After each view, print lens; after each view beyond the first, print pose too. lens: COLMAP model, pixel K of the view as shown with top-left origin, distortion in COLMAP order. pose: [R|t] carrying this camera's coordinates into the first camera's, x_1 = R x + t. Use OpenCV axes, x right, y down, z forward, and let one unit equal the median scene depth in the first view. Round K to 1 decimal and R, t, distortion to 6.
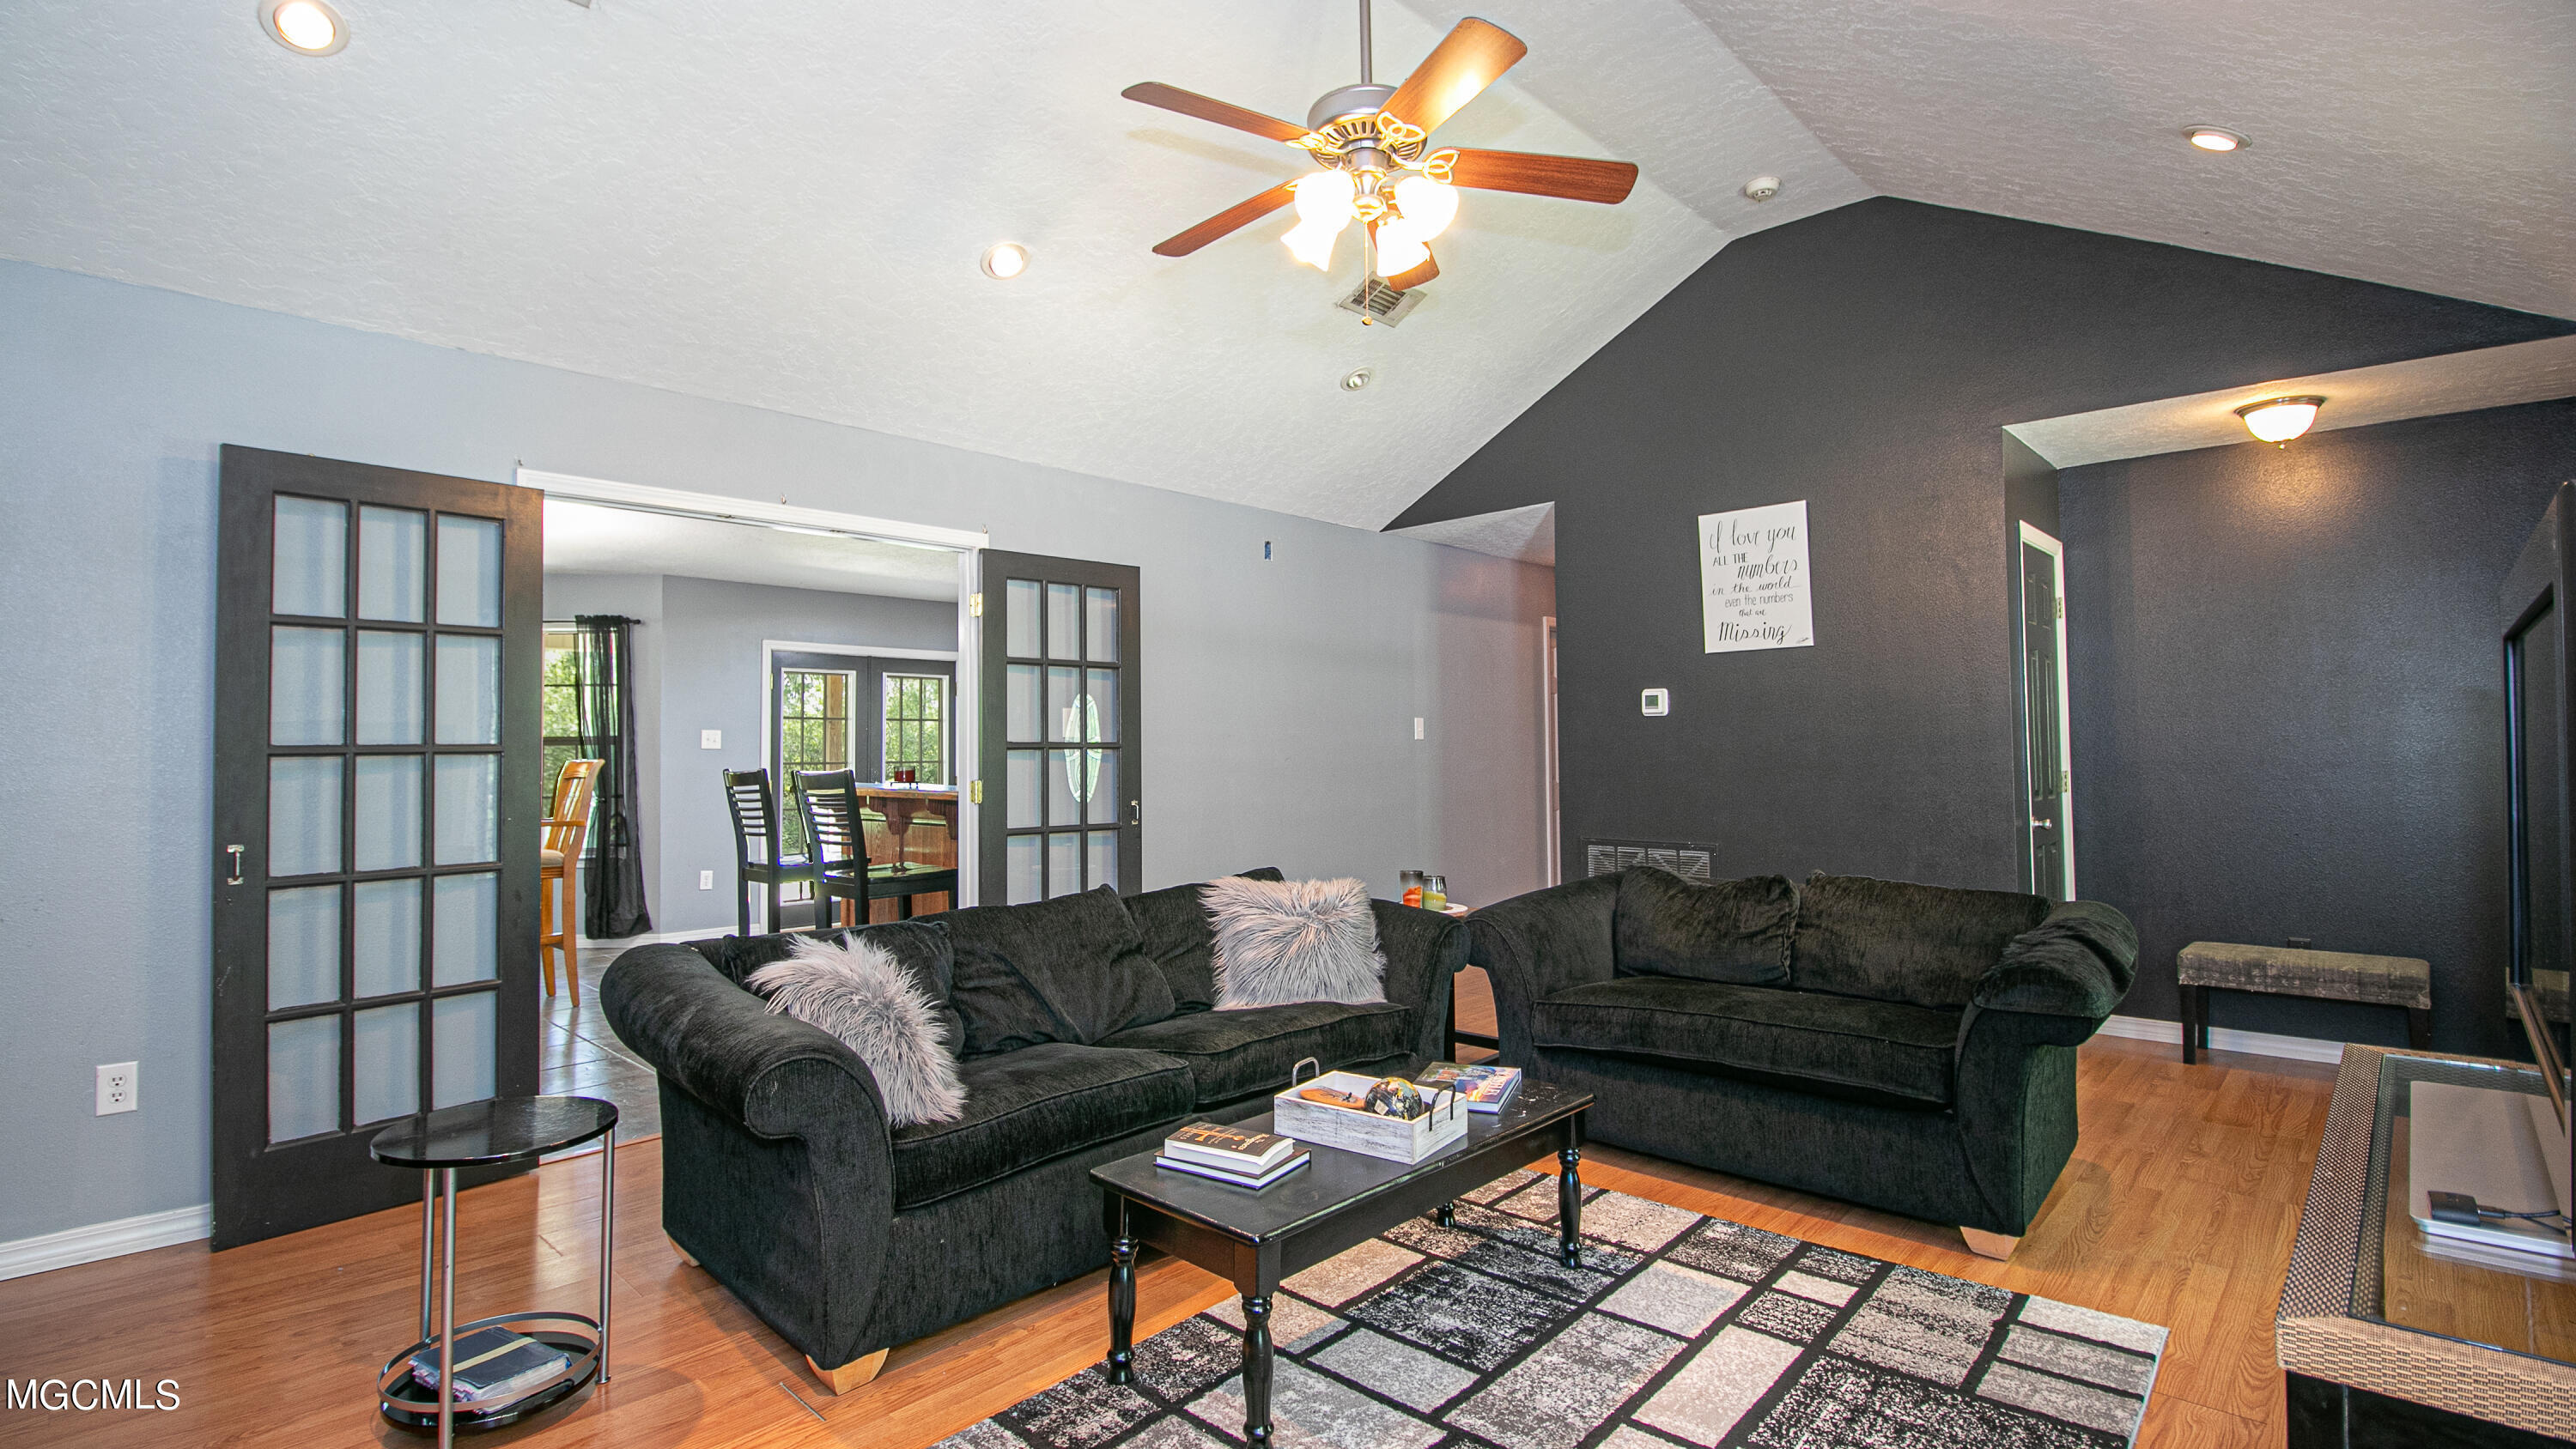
lens RADIAL K [[1205.4, 0, 1272.9], [0, 1205.4, 714.1], [0, 0, 1]] dist [-0.008893, -0.007203]
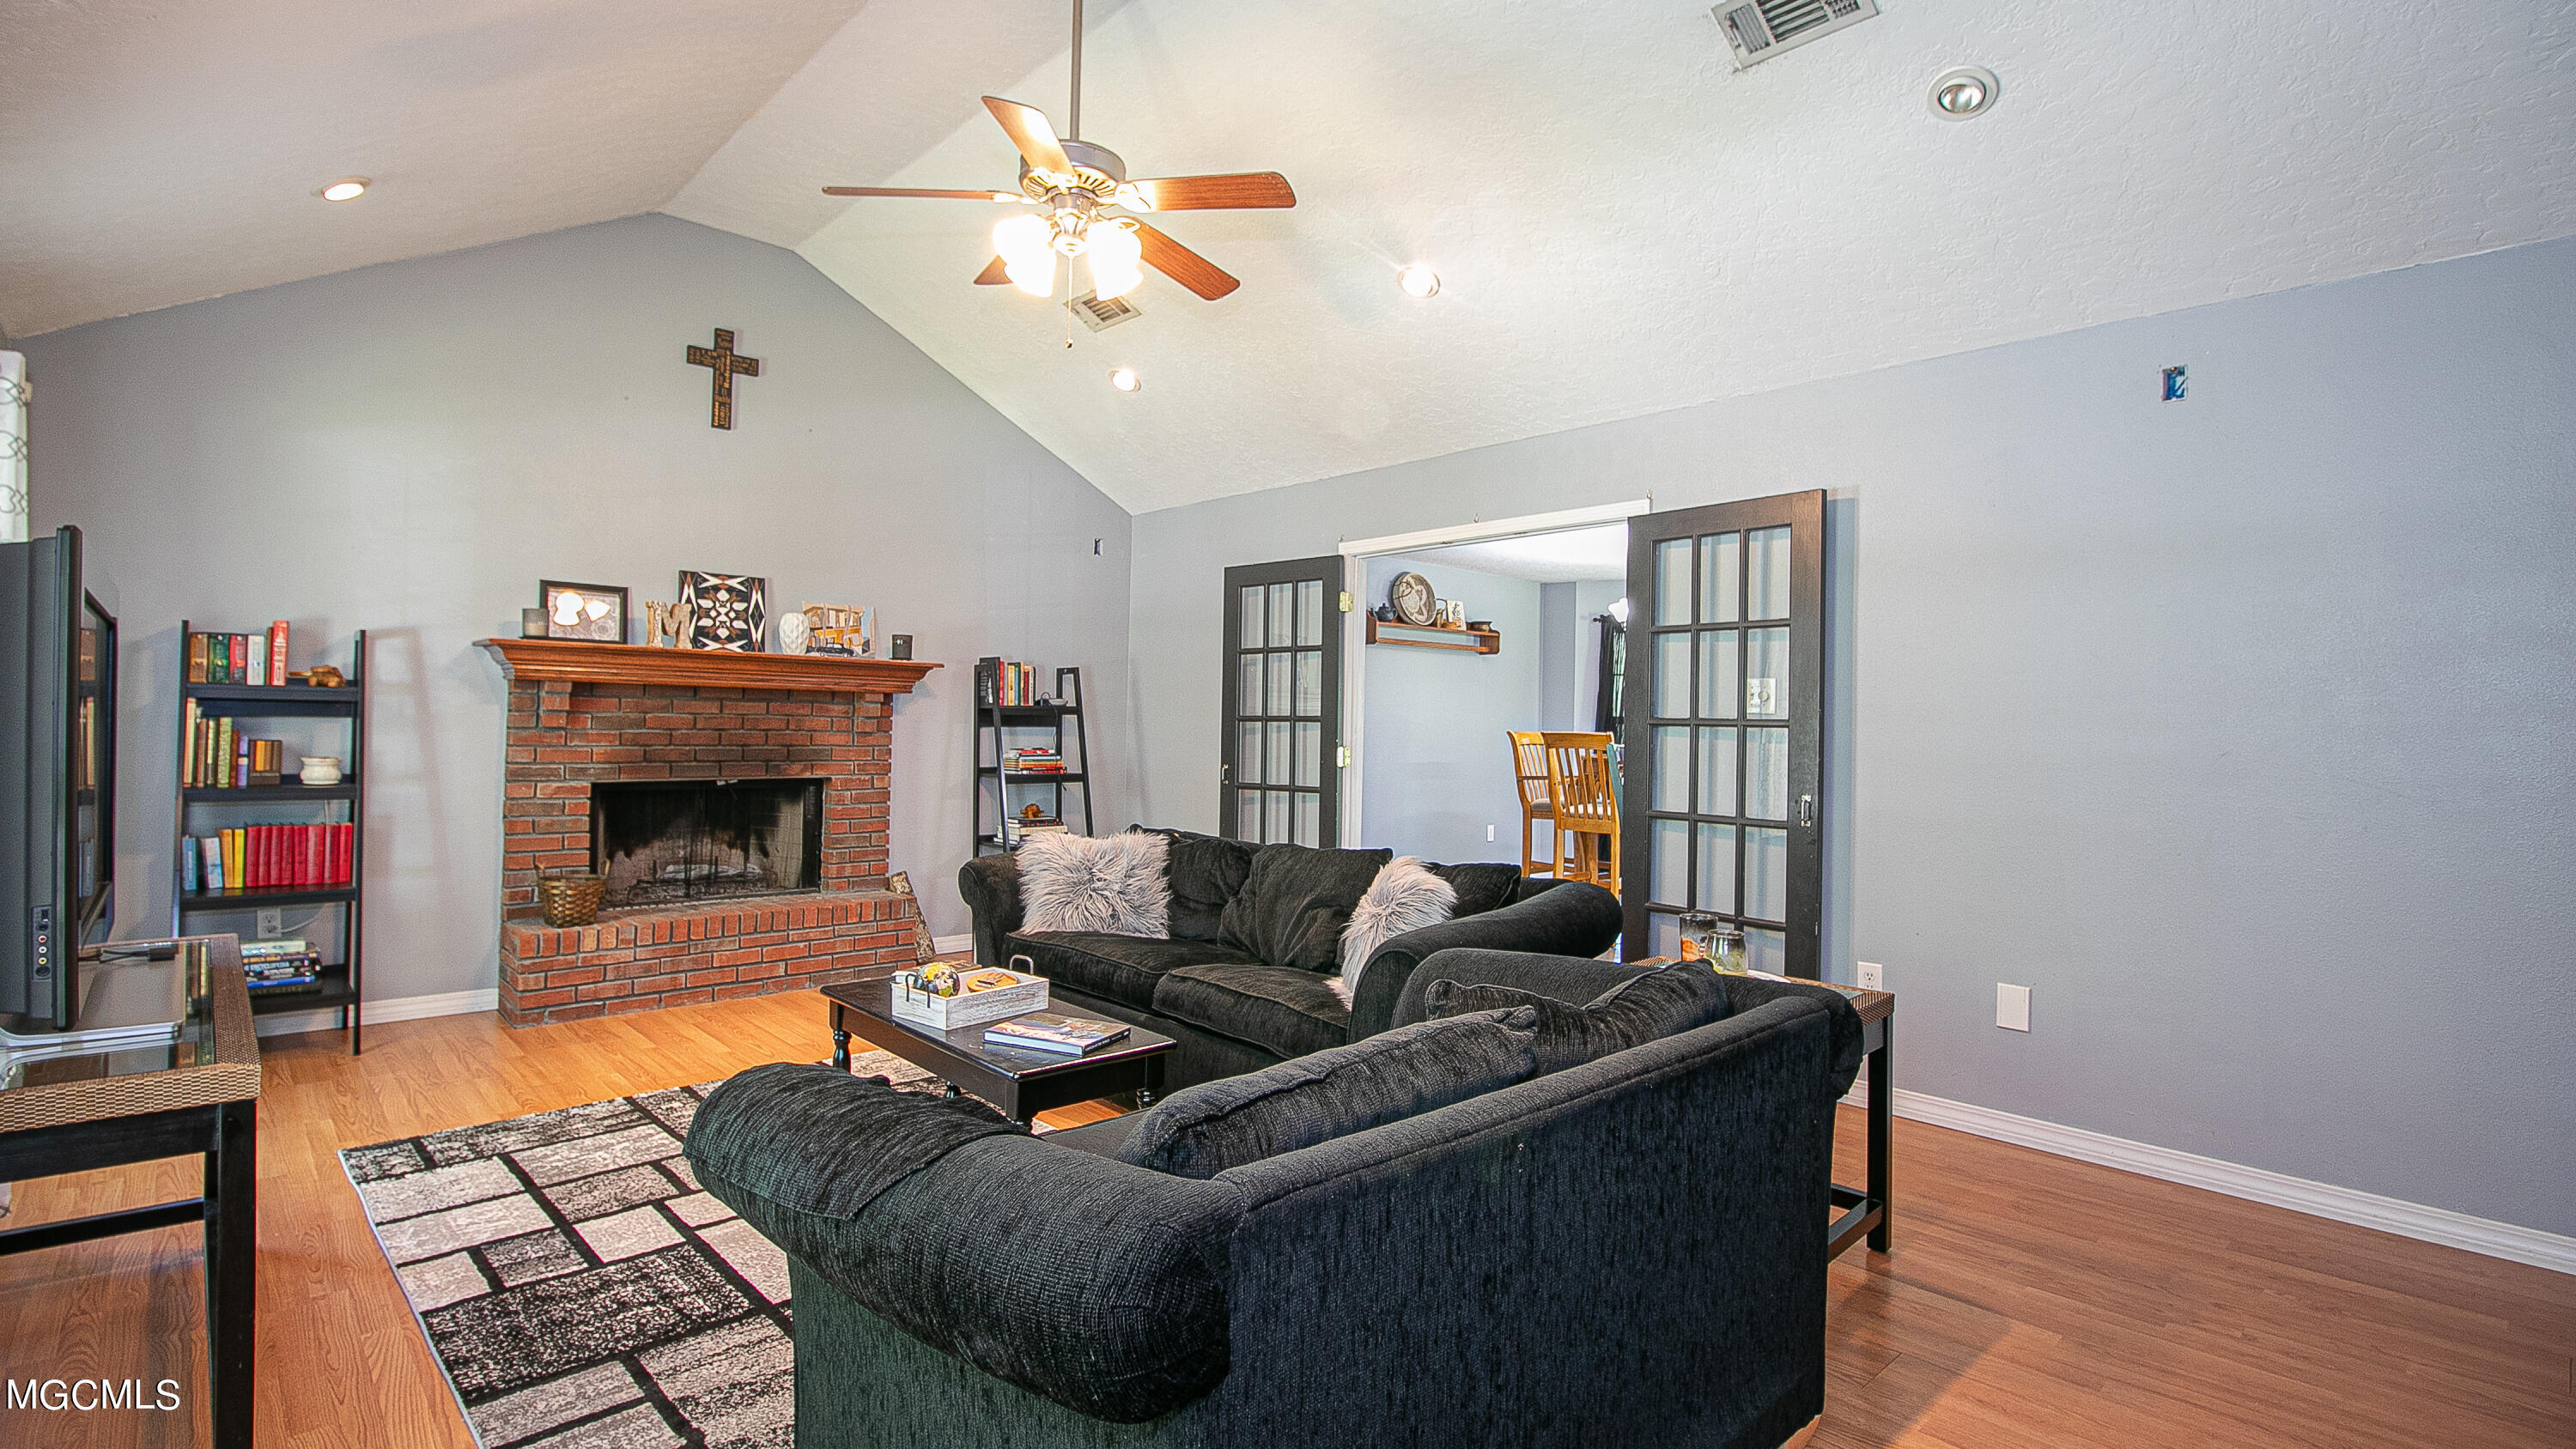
lens RADIAL K [[1205.4, 0, 1262.4], [0, 1205.4, 728.4], [0, 0, 1]] dist [-0.008893, -0.007203]
pose [[-0.073132, 0.010570, -0.997266, 1.039307], [0.012239, 0.999878, 0.009700, 0.025282], [0.997247, -0.011496, -0.073252, 1.090563]]
